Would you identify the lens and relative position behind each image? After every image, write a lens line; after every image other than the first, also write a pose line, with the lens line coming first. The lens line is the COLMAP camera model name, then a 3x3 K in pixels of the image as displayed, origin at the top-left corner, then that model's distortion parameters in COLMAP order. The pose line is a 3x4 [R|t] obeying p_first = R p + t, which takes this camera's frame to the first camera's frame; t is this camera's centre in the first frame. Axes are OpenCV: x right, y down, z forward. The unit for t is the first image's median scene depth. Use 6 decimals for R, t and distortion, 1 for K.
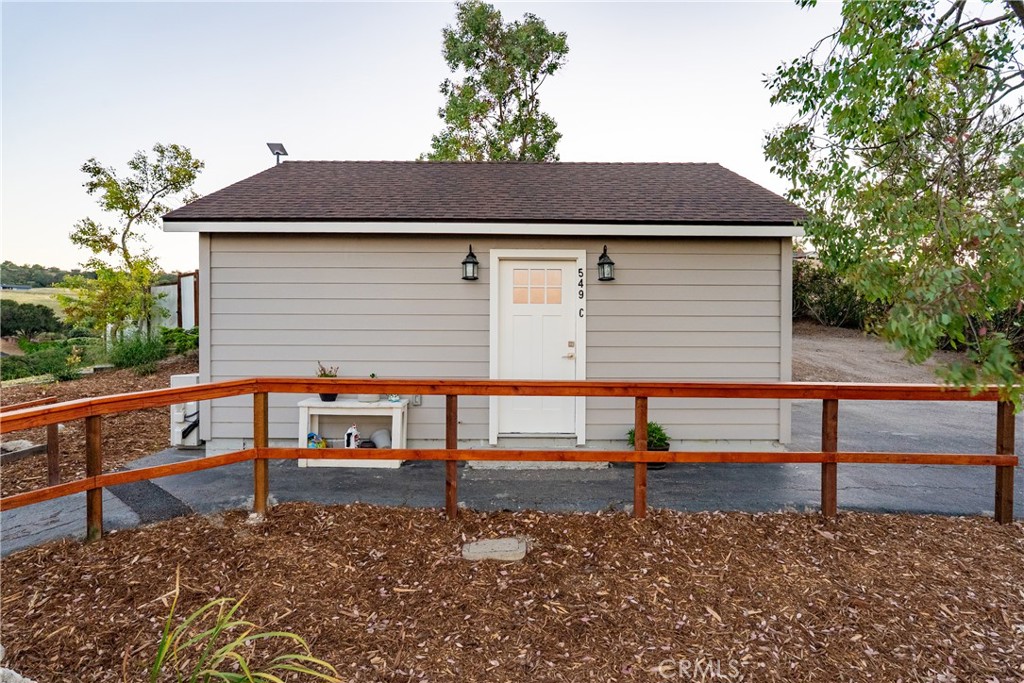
lens RADIAL K [[547.0, 0, 512.0], [0, 547.0, 341.5], [0, 0, 1]] dist [-0.021060, 0.000489]
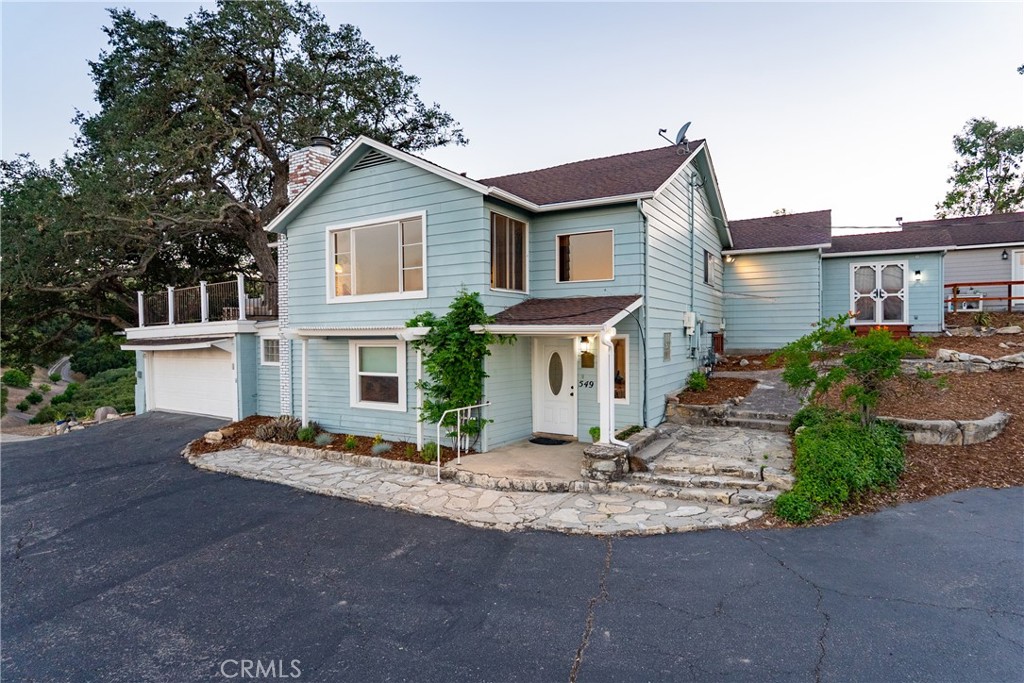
lens RADIAL K [[547.0, 0, 512.0], [0, 547.0, 341.5], [0, 0, 1]] dist [-0.021060, 0.000489]
pose [[0.793018, -0.003030, -0.609191, -0.636998], [0.005007, 0.999986, 0.001543, 0.517941], [0.609177, -0.004274, 0.793022, -4.806558]]
